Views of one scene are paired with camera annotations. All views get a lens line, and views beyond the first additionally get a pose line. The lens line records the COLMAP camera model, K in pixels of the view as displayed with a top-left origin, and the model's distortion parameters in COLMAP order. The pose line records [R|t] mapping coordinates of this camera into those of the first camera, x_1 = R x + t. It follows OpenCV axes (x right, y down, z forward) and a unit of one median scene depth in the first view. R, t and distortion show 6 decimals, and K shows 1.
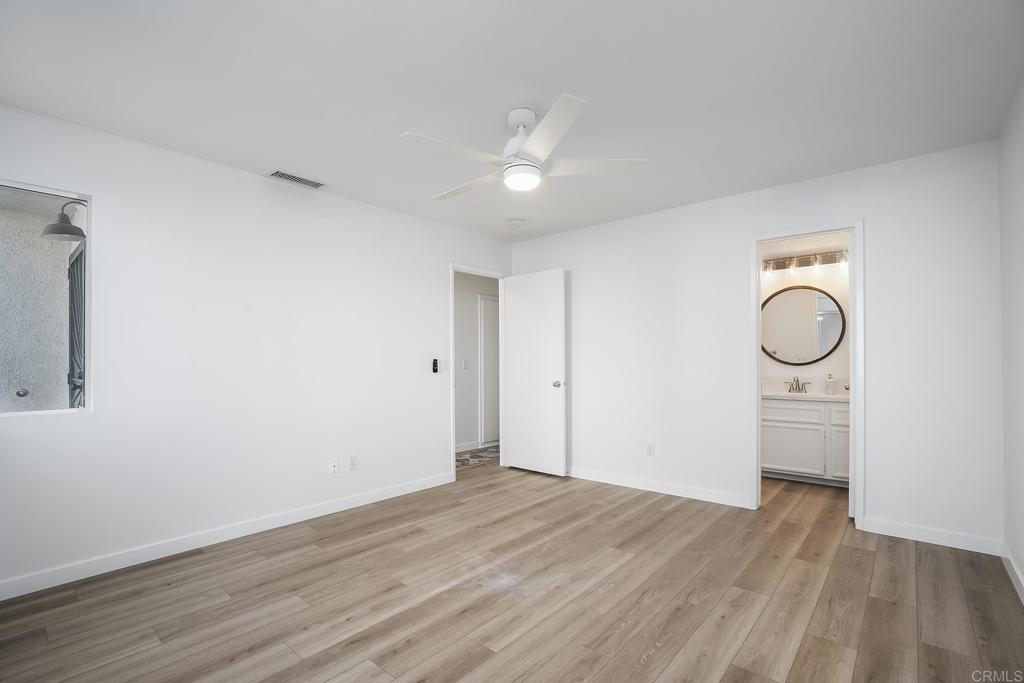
lens RADIAL K [[484.2, 0, 509.0], [0, 484.2, 342.1], [0, 0, 1]] dist [-0.010000, 0.009458]
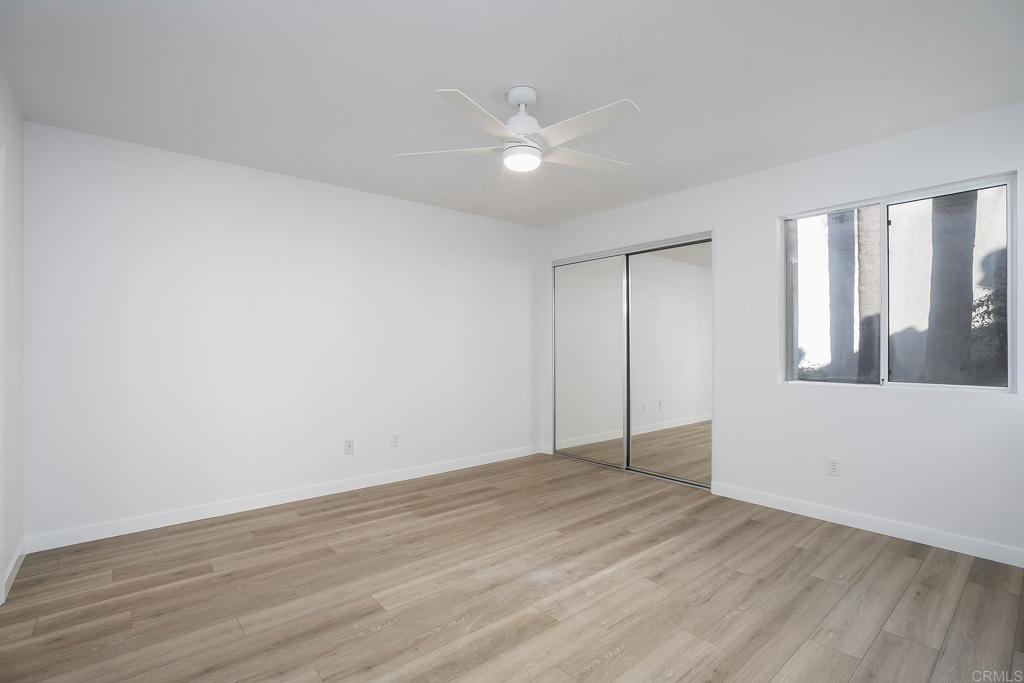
lens RADIAL K [[484.2, 0, 510.7], [0, 484.2, 345.7], [0, 0, 1]] dist [-0.010000, 0.009458]
pose [[-0.989129, 0.007875, 0.146839, -0.090027], [0.002191, 0.999244, -0.038826, 0.073960], [-0.147034, -0.038082, -0.988398, 1.975736]]
